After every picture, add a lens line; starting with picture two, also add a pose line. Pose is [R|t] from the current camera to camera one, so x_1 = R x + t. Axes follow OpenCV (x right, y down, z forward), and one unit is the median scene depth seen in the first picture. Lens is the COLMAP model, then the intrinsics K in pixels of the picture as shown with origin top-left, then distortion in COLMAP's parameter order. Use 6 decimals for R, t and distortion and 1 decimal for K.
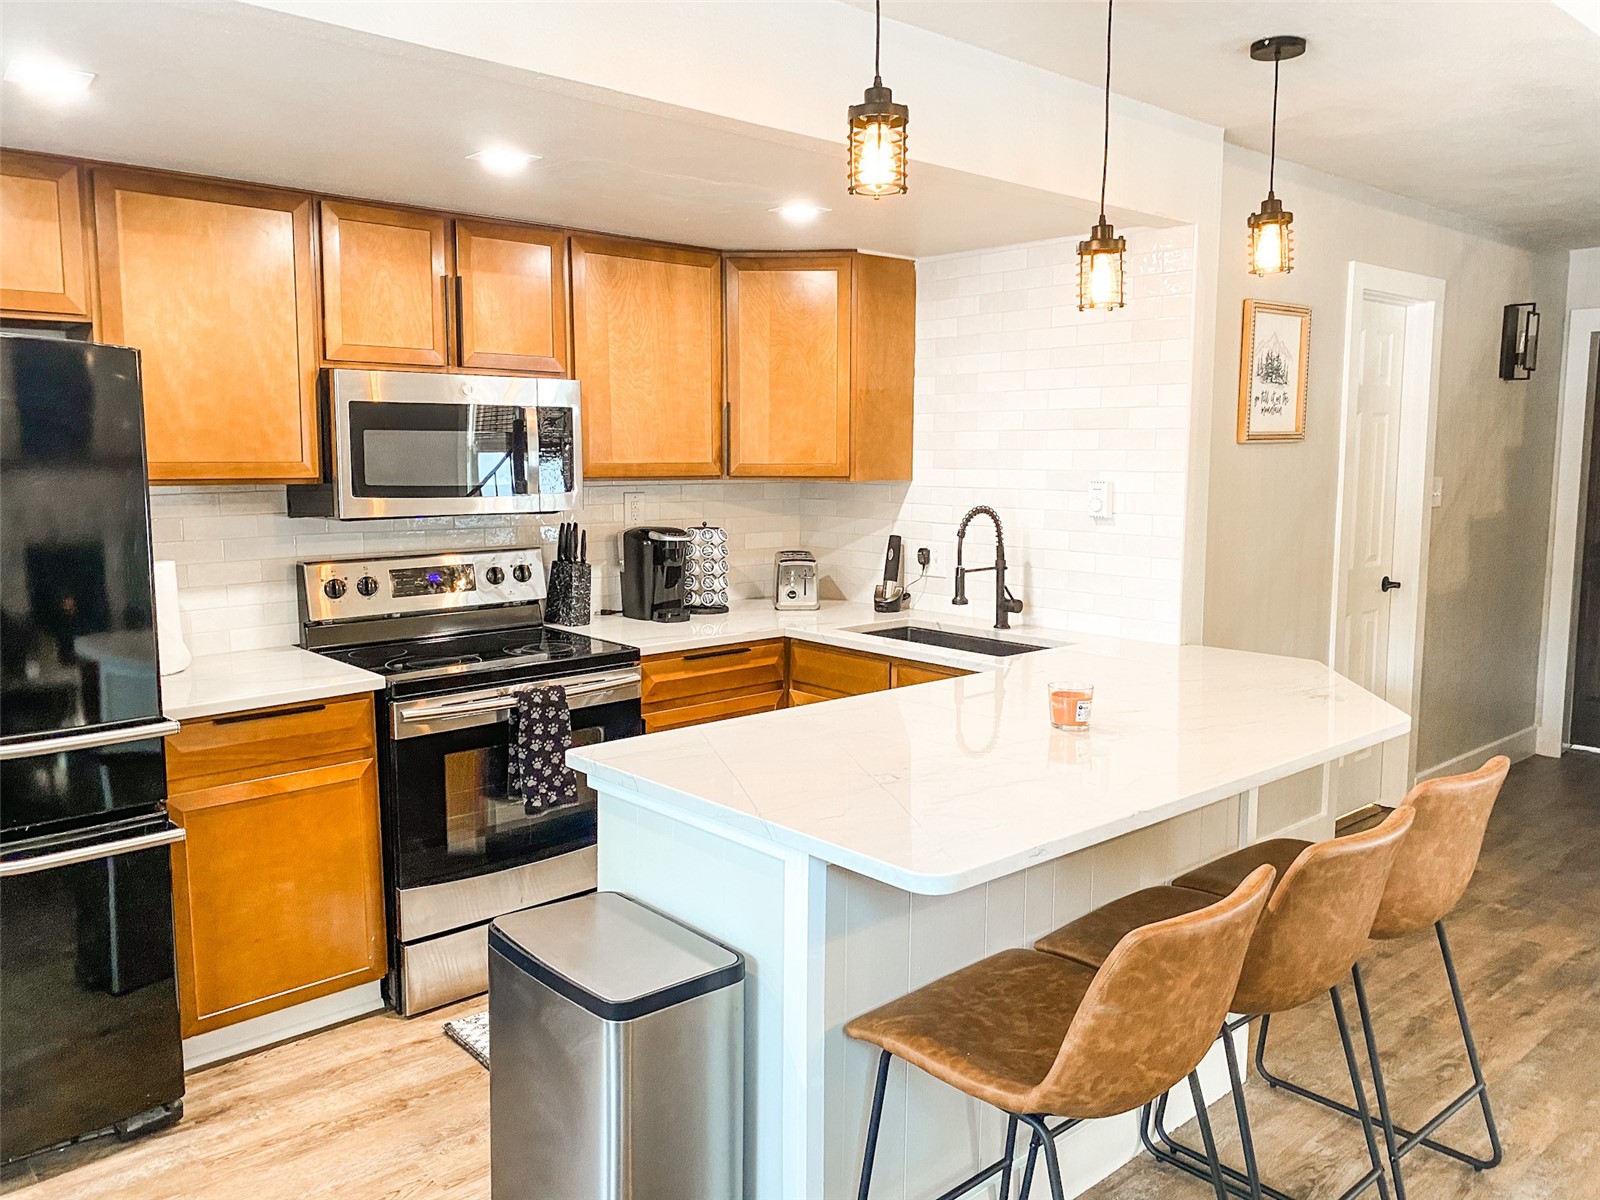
lens RADIAL K [[1254.5, 0, 795.1], [0, 1254.5, 592.7], [0, 0, 1]] dist [-0.025805, 0.044413]
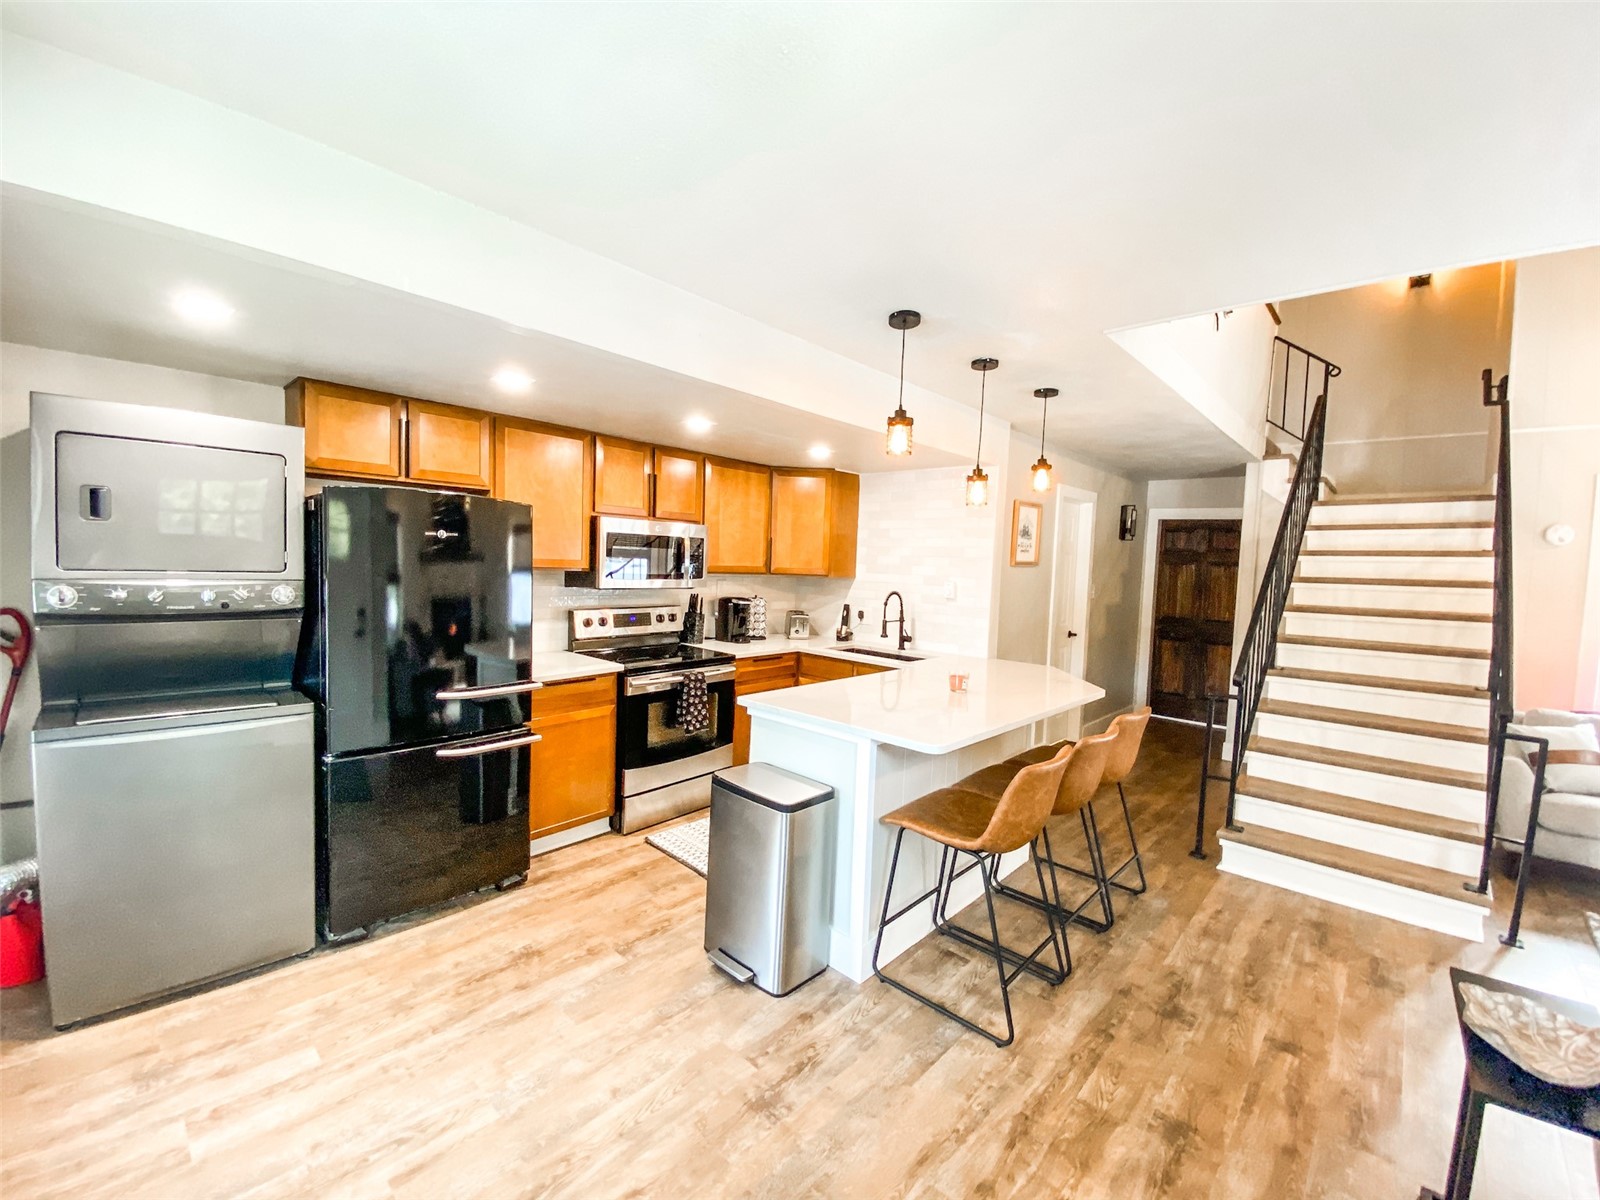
lens RADIAL K [[660.6, 0, 800.8], [0, 660.6, 594.7], [0, 0, 1]] dist [0.006177, -0.010601]
pose [[0.995436, 0.027506, 0.091380, -0.134949], [-0.021561, 0.997625, -0.065423, 0.015764], [-0.092963, 0.063154, 0.993665, -0.114375]]
